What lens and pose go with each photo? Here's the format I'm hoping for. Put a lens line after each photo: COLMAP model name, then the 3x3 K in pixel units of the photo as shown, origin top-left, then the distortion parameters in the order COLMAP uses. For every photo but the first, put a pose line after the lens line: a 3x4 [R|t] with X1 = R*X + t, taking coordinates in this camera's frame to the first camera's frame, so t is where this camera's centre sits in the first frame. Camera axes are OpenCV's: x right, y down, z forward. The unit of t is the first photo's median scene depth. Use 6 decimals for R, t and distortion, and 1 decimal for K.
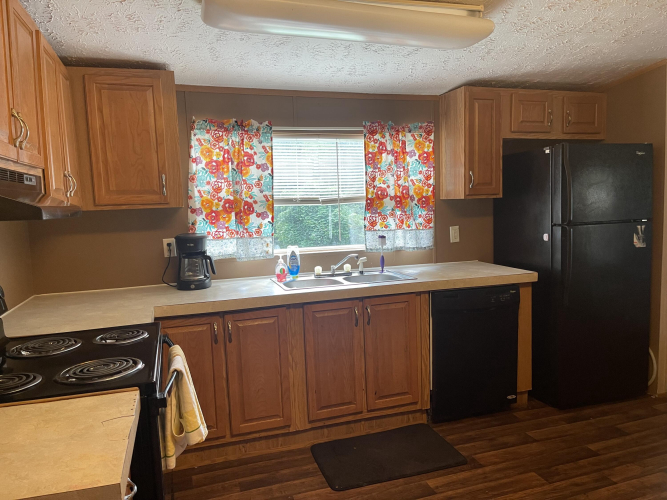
lens RADIAL K [[490.6, 0, 333.5], [0, 490.6, 250.0], [0, 0, 1]] dist [0.059022, -0.081708]
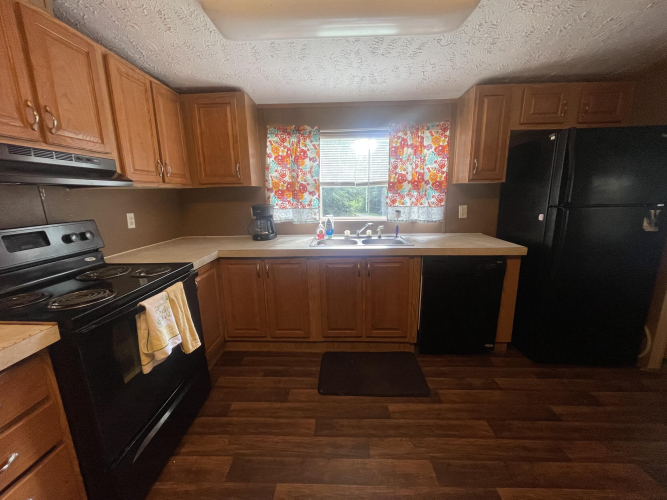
lens RADIAL K [[263.5, 0, 332.8], [0, 263.5, 246.0], [0, 0, 1]] dist [-0.000956, -0.000235]
pose [[0.939600, 0.081996, -0.332307, 0.190970], [-0.046141, 0.992363, 0.114401, -0.007573], [0.339149, -0.092158, 0.936208, 0.274110]]
